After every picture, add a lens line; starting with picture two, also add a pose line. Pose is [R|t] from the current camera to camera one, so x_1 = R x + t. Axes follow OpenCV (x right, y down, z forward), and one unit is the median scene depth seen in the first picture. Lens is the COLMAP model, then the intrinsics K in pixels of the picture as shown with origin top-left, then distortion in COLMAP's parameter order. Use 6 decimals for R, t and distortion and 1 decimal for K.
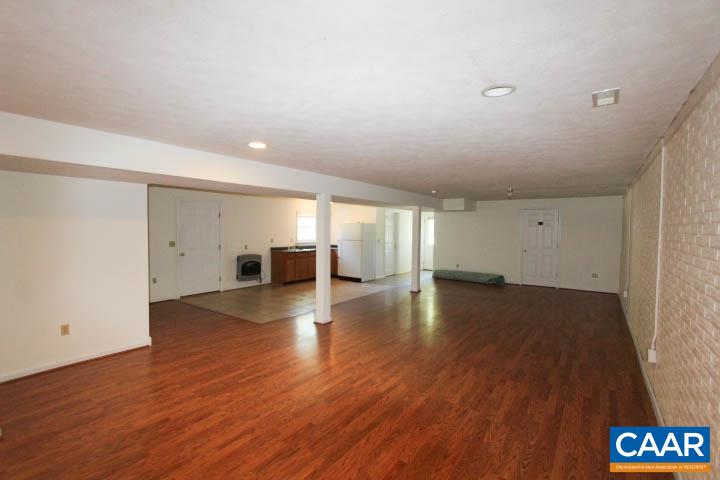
lens RADIAL K [[336.0, 0, 360.4], [0, 336.0, 237.8], [0, 0, 1]] dist [-0.003994, -0.000272]
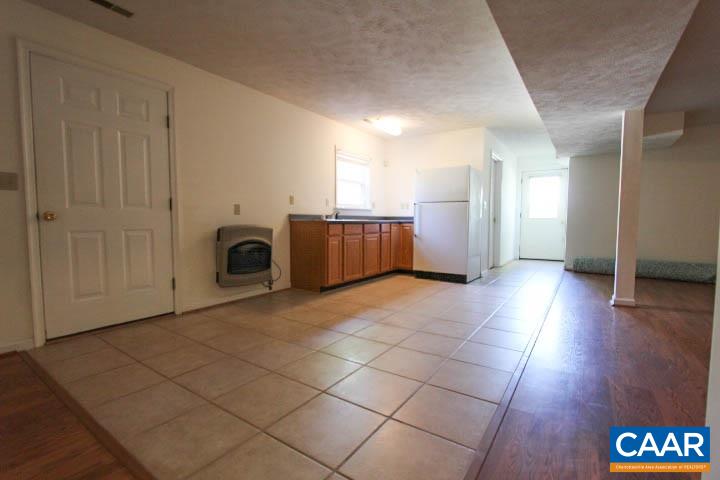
lens RADIAL K [[329.8, 0, 359.8], [0, 329.8, 238.6], [0, 0, 1]] dist [-0.004282, -0.000332]
pose [[0.999620, -0.006424, 0.026816, -0.186271], [0.005583, 0.999494, 0.031298, 0.051655], [-0.027003, -0.031137, 0.999150, 0.546235]]
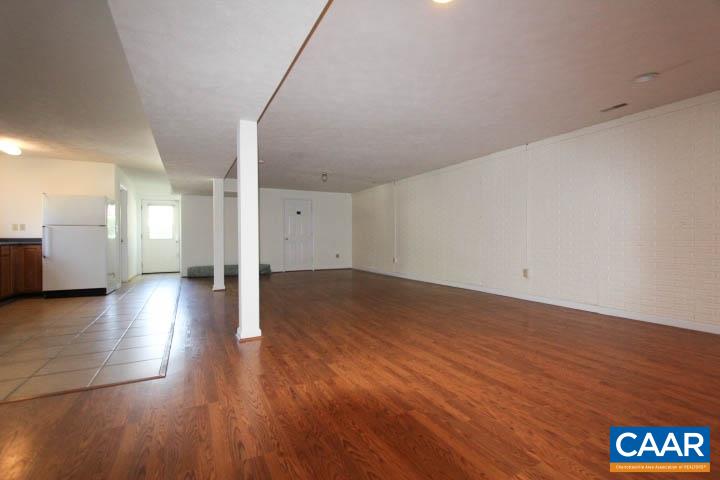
lens RADIAL K [[329.8, 0, 359.8], [0, 329.8, 238.6], [0, 0, 1]] dist [-0.004282, -0.000332]
pose [[0.443909, -0.010069, 0.896015, -0.349042], [0.034073, 0.999403, -0.005650, 0.054763], [-0.895424, 0.033038, 0.443987, 0.354153]]
